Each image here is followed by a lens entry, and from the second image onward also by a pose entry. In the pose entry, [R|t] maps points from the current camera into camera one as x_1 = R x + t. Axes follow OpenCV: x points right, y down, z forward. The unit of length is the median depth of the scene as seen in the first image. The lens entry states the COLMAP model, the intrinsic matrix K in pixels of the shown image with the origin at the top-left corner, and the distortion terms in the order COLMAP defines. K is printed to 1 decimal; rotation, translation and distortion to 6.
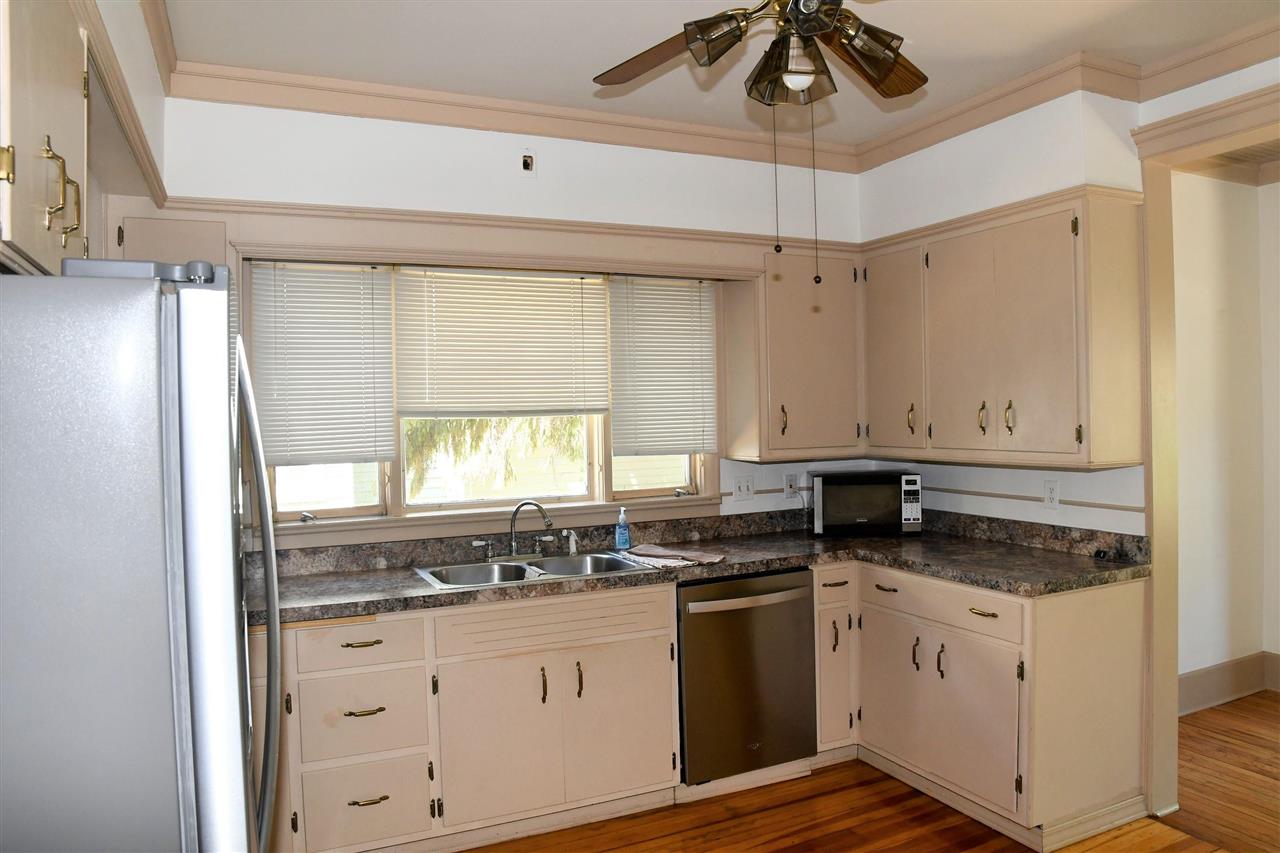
lens RADIAL K [[878.0, 0, 640.0], [0, 878.0, 426.5], [0, 0, 1]] dist [-0.121769, 0.003215]
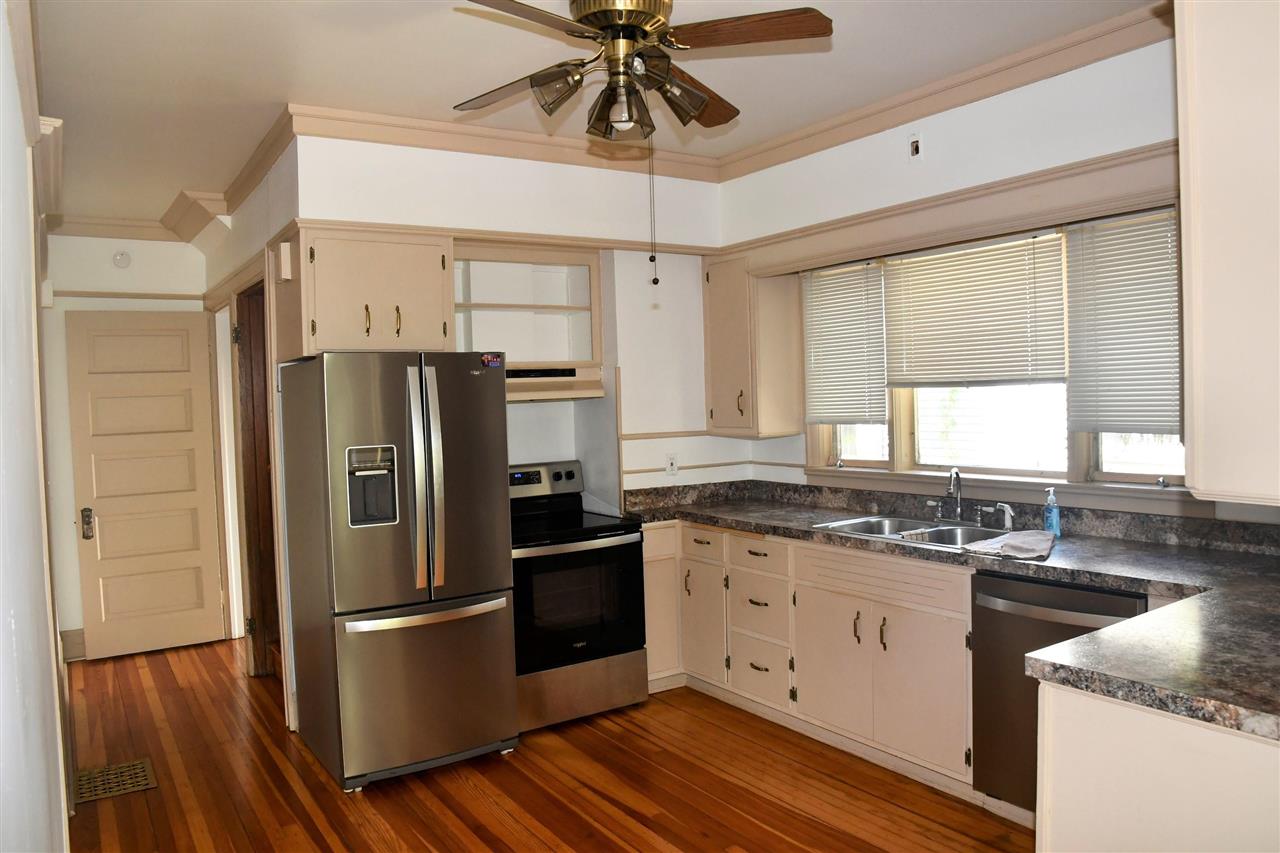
lens RADIAL K [[878.0, 0, 640.0], [0, 878.0, 426.5], [0, 0, 1]] dist [-0.121769, 0.003215]
pose [[0.149088, 0.049224, -0.987598, 0.867982], [0.010606, 0.998623, 0.051375, -0.022362], [0.988767, -0.018134, 0.148361, 0.509220]]
